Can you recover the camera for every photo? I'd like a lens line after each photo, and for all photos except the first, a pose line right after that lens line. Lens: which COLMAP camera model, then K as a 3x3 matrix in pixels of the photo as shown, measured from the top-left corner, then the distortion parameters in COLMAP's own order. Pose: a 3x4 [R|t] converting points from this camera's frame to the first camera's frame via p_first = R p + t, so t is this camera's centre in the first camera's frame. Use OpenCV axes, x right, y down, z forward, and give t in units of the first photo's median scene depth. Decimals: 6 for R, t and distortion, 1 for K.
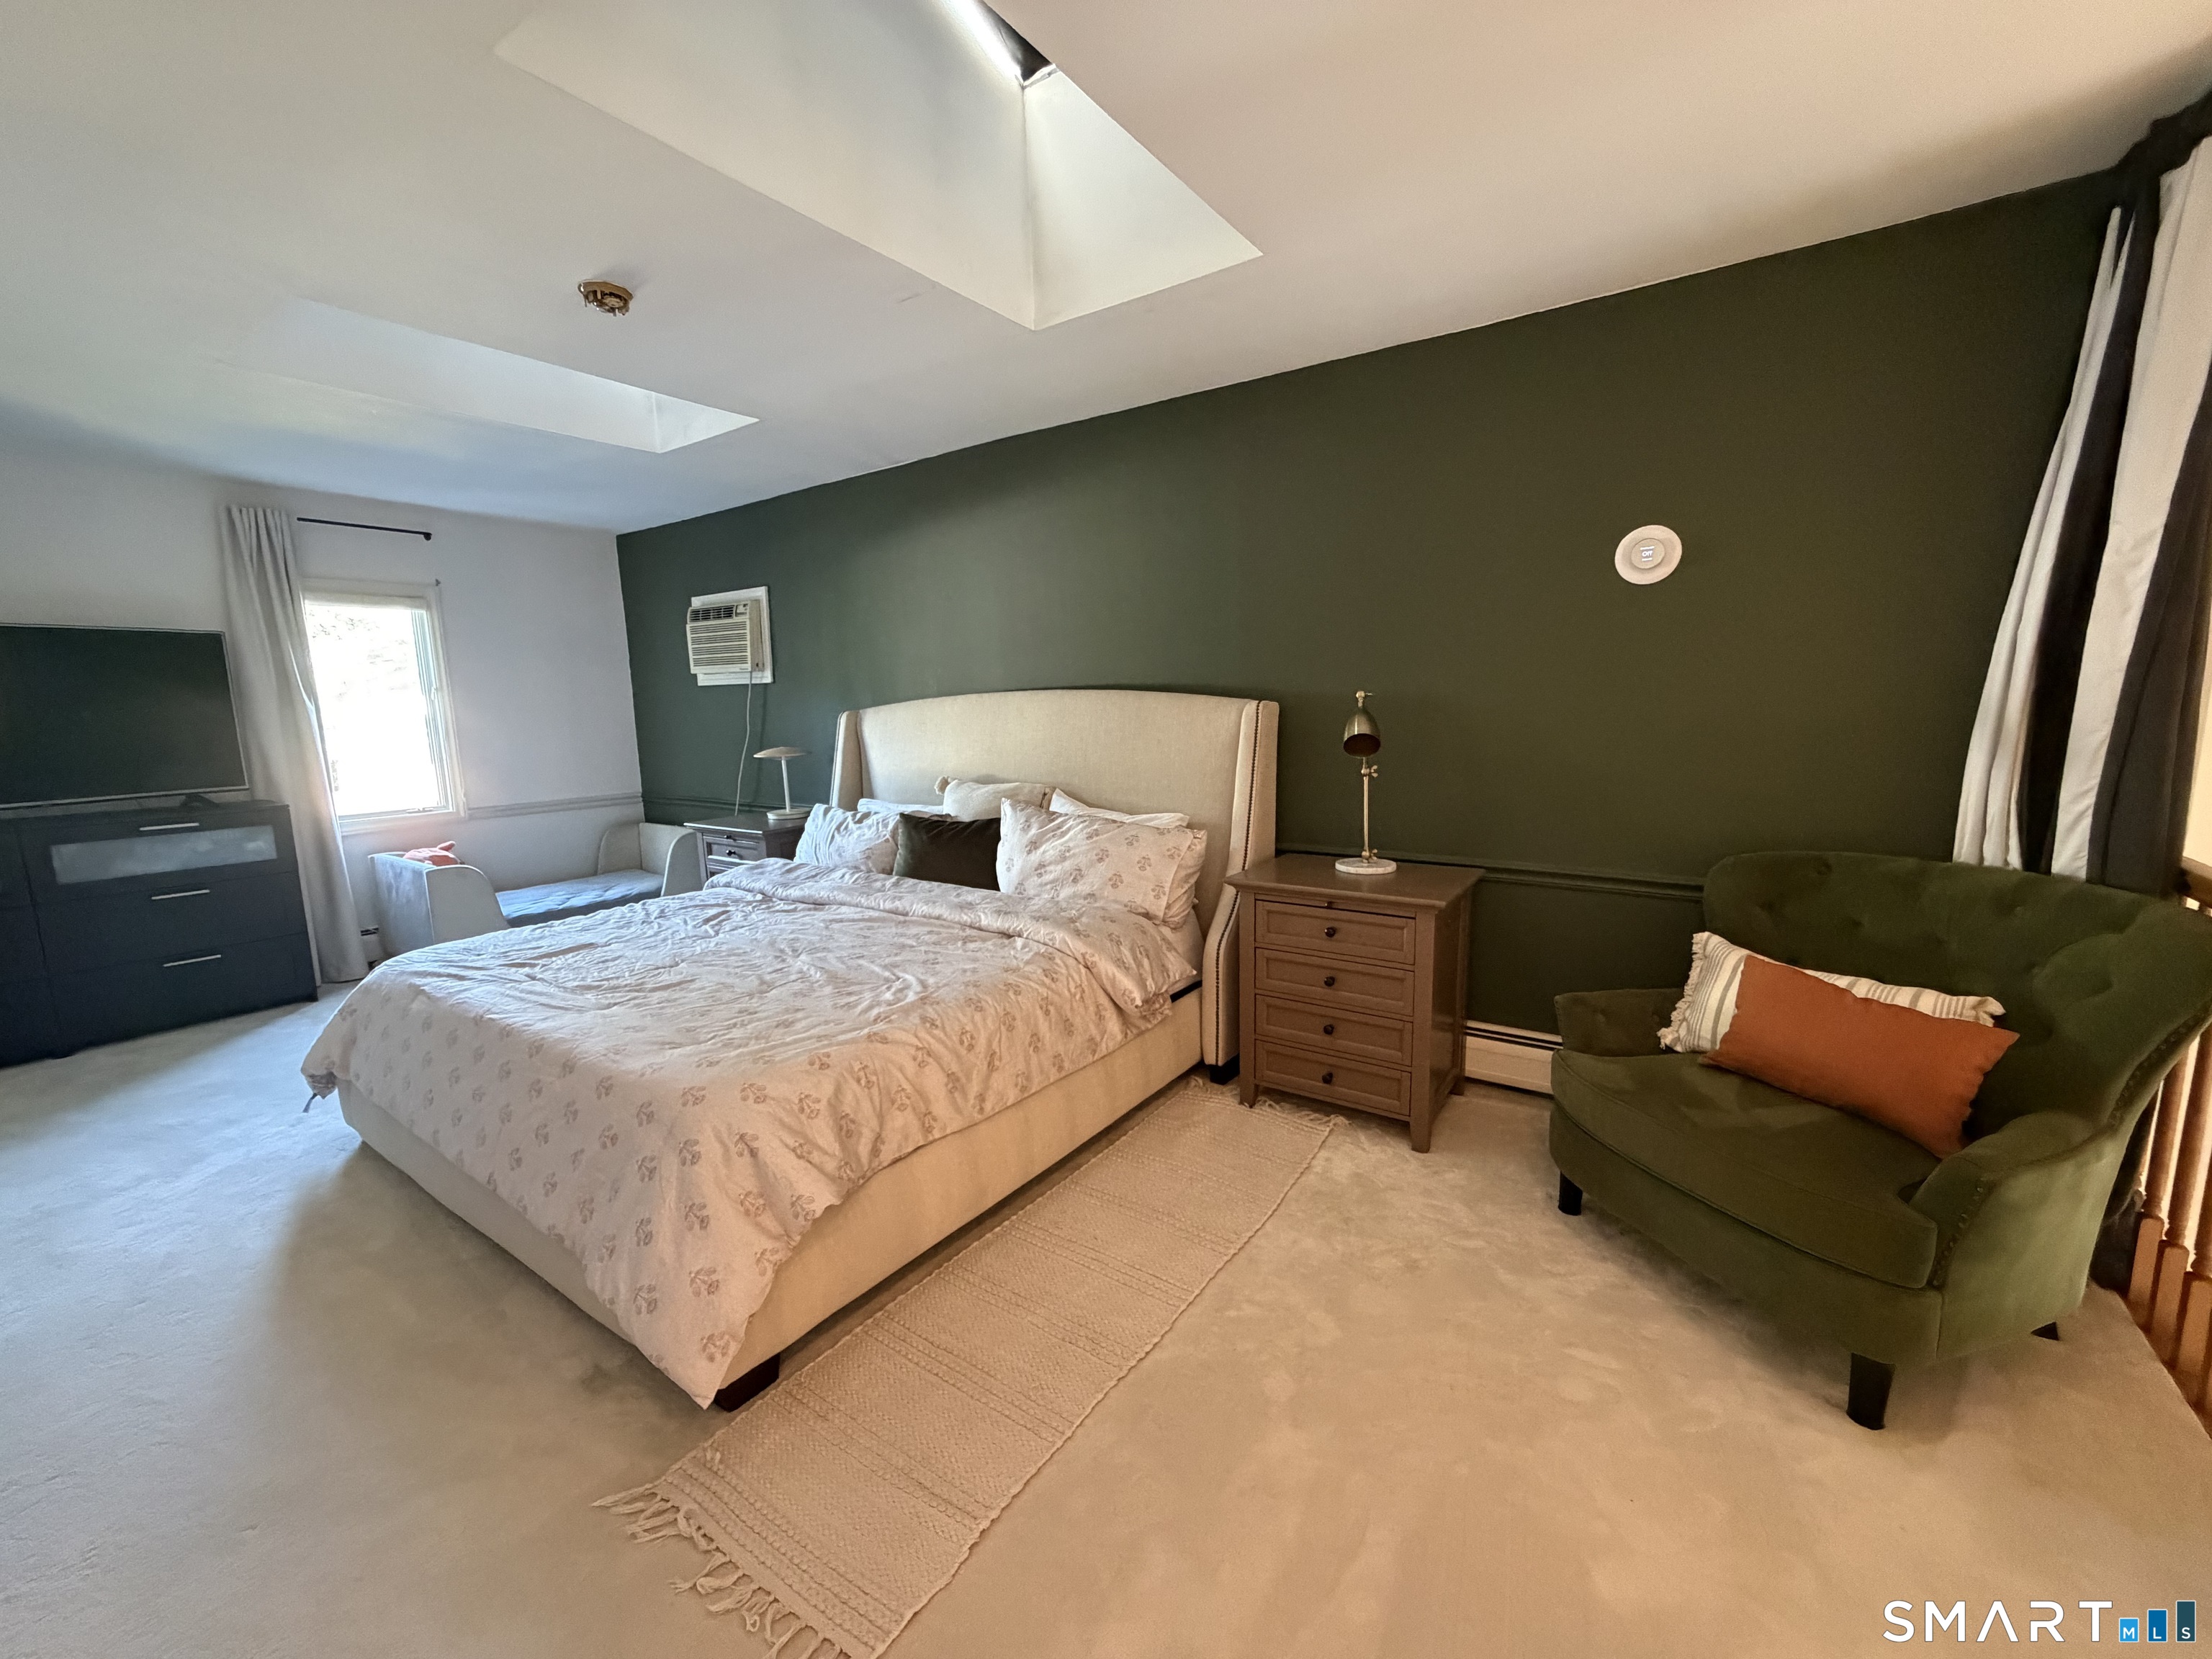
lens RADIAL K [[882.4, 0, 1106.0], [0, 882.4, 829.5], [0, 0, 1]] dist [0.000096, 0.000003]
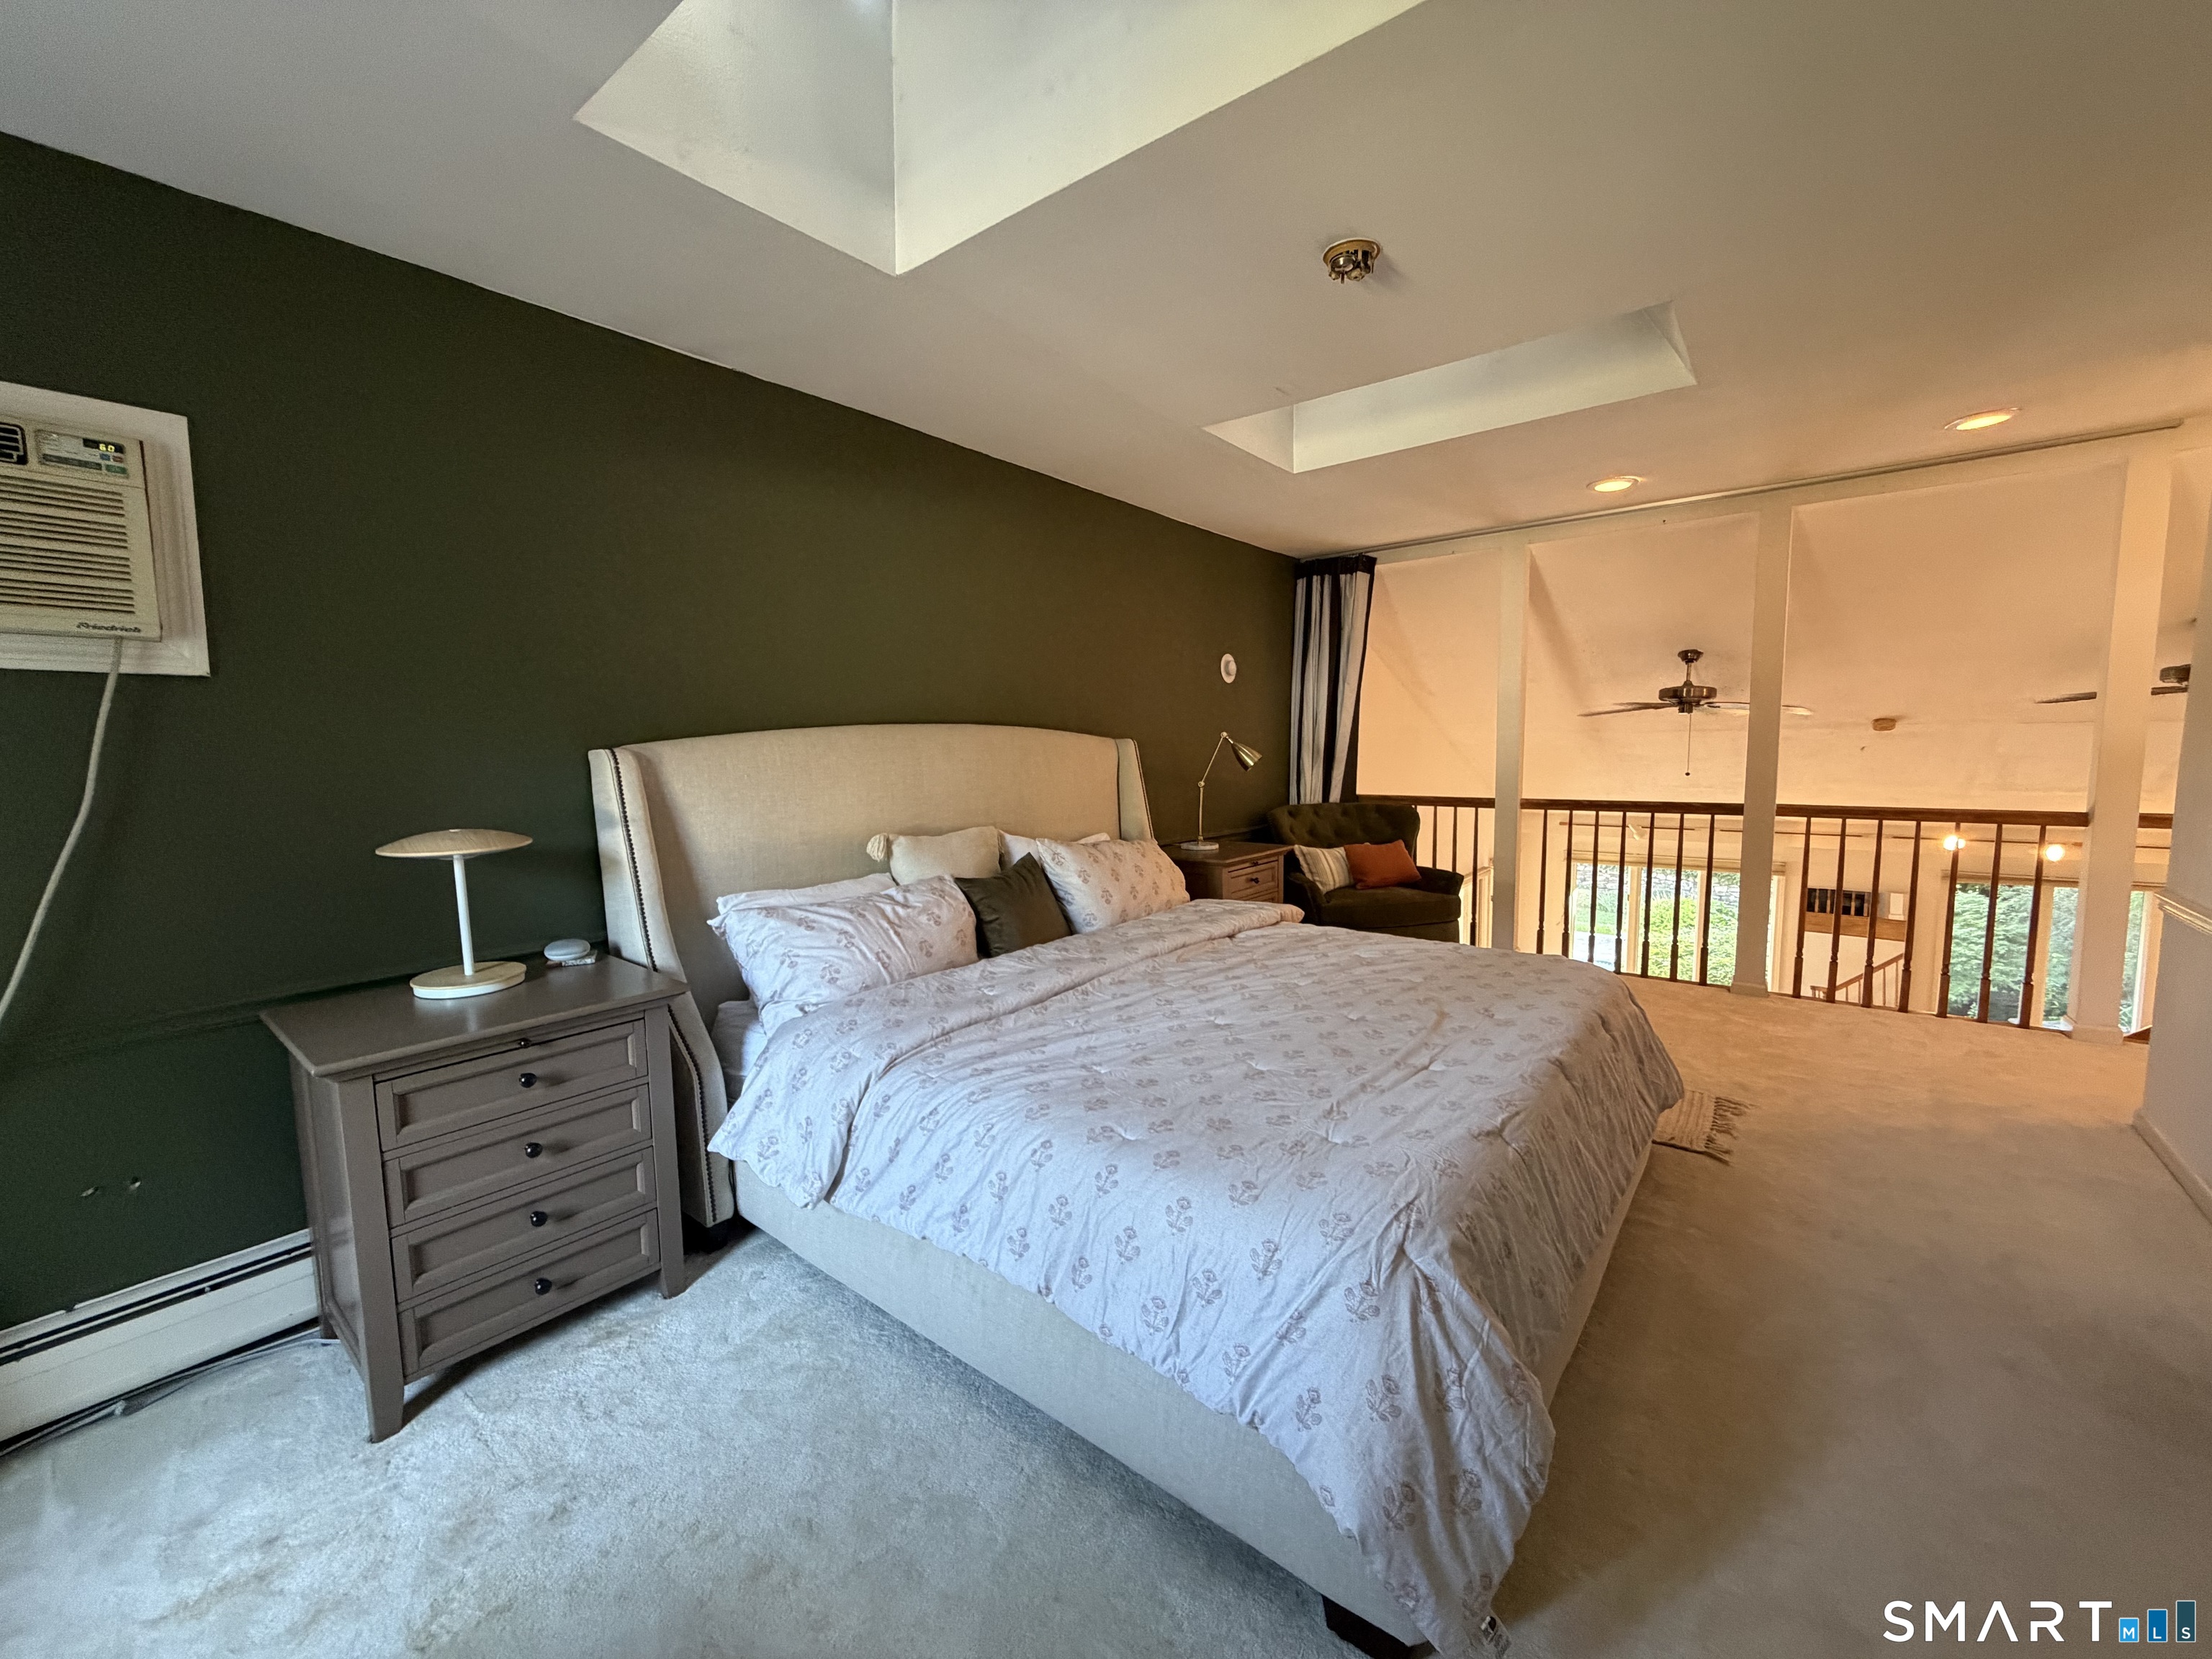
lens RADIAL K [[894.2, 0, 1106.0], [0, 894.2, 829.5], [0, 0, 1]] dist [0.000197, -0.000036]
pose [[0.054304, -0.065825, 0.996352, -0.760956], [0.175190, 0.982975, 0.055393, -0.061620], [-0.983036, 0.171542, 0.064912, 0.641207]]
